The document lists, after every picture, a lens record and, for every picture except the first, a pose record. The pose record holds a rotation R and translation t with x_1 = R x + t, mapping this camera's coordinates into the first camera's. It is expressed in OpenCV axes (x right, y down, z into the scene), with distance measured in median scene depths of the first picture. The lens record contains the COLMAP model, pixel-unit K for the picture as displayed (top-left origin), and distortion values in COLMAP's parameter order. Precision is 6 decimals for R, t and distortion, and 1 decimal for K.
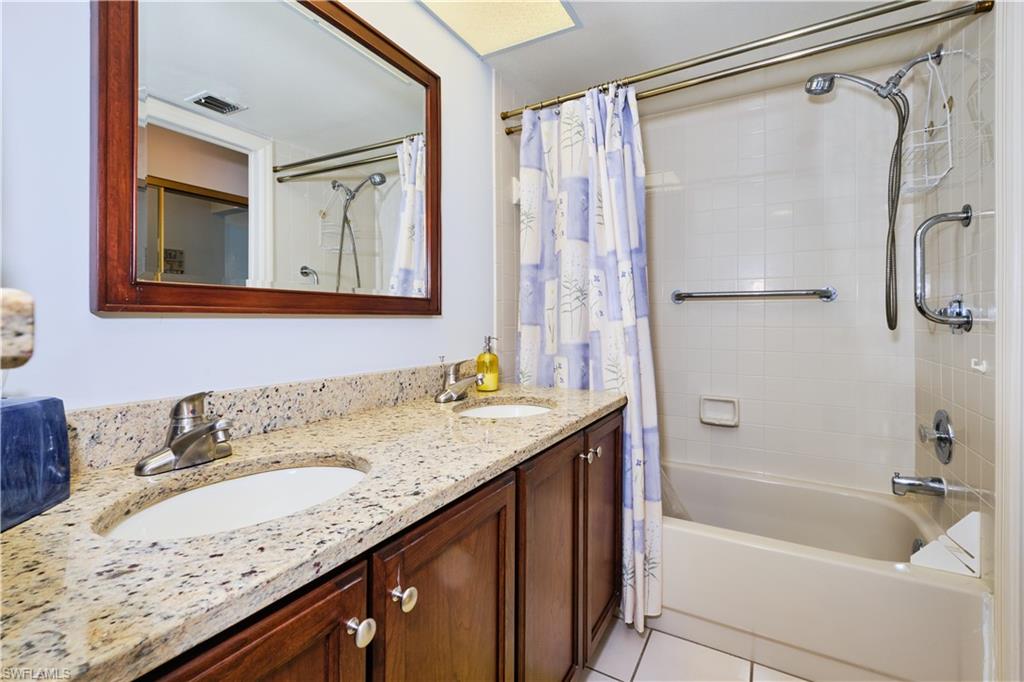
lens RADIAL K [[444.8, 0, 511.0], [0, 444.8, 321.6], [0, 0, 1]] dist [-0.000127, -0.000058]
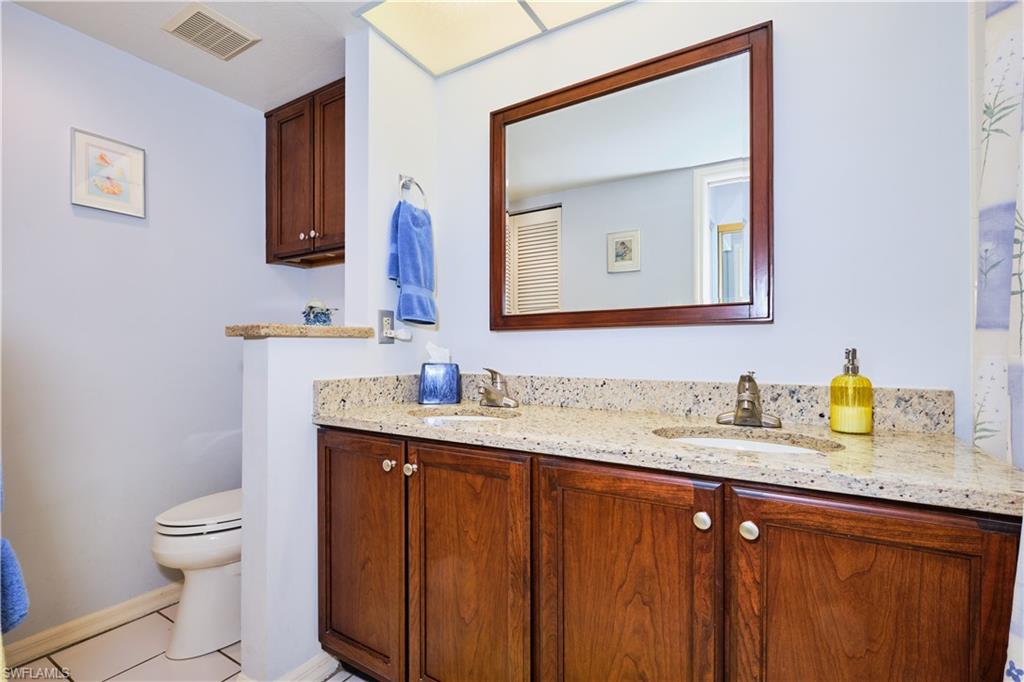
lens RADIAL K [[454.0, 0, 510.2], [0, 454.0, 348.8], [0, 0, 1]] dist [0.000258, -0.000547]
pose [[-0.008260, -0.004725, -0.999955, 0.884795], [-0.000146, 0.999989, -0.004723, 0.051680], [0.999966, 0.000107, -0.008261, 0.735593]]
